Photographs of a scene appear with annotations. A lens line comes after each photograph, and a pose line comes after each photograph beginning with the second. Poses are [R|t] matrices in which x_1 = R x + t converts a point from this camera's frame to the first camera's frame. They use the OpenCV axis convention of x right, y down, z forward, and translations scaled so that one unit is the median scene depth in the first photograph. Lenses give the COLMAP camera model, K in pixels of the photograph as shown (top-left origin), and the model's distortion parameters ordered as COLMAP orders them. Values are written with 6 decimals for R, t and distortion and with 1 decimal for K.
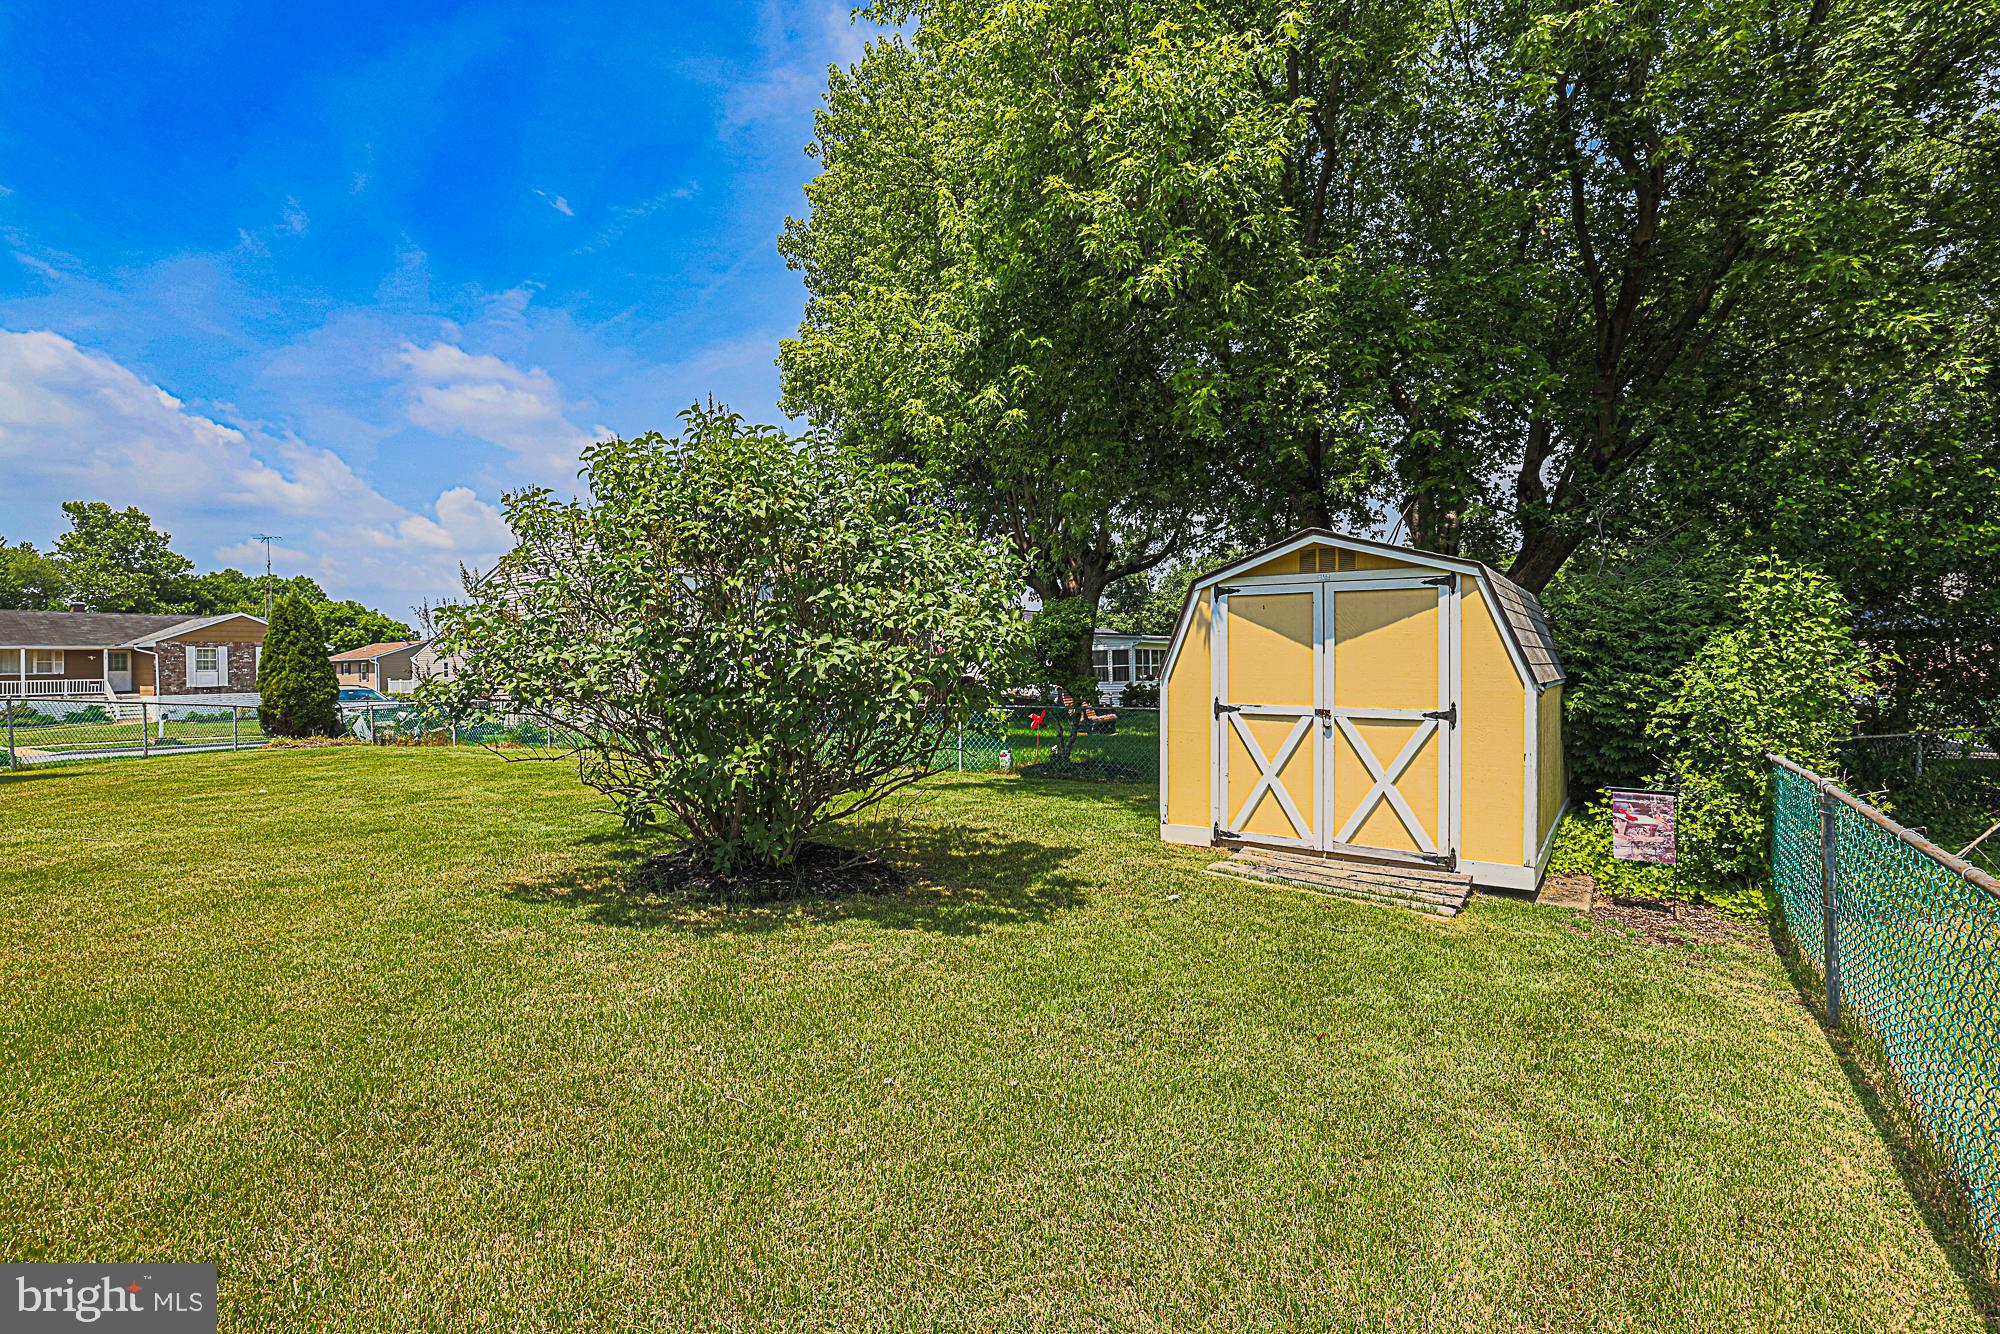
lens RADIAL K [[871.3, 0, 992.1], [0, 871.3, 667.3], [0, 0, 1]] dist [-0.013808, 0.000339]
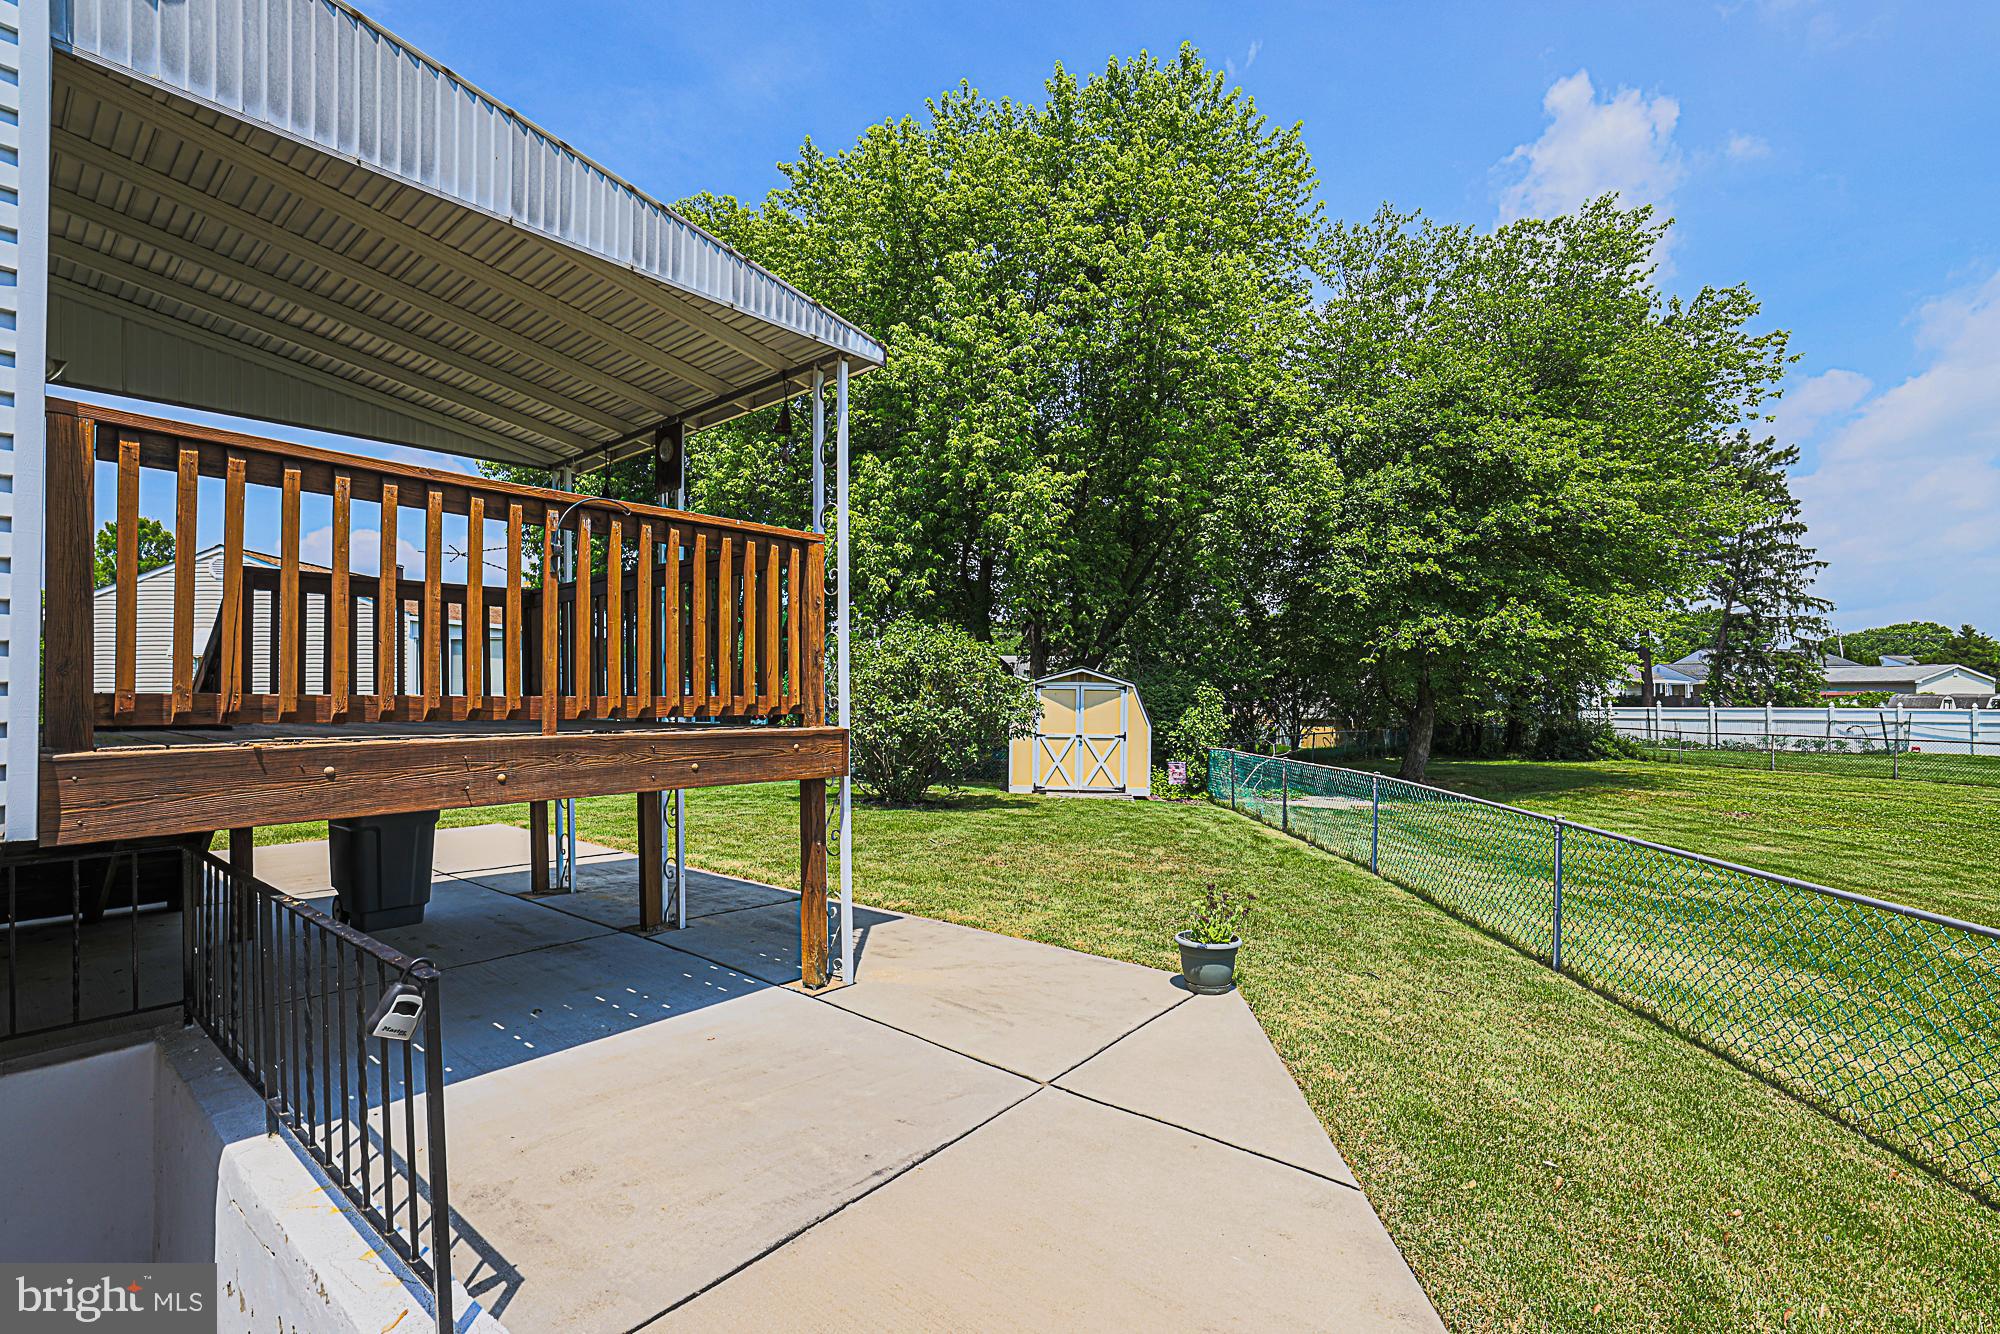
lens RADIAL K [[871.3, 0, 992.1], [0, 871.3, 667.3], [0, 0, 1]] dist [-0.013808, 0.000339]
pose [[0.830888, 0.035968, 0.555276, -1.329029], [-0.013860, 0.998937, -0.043966, -0.035880], [-0.556267, 0.028835, 0.830503, -1.050600]]
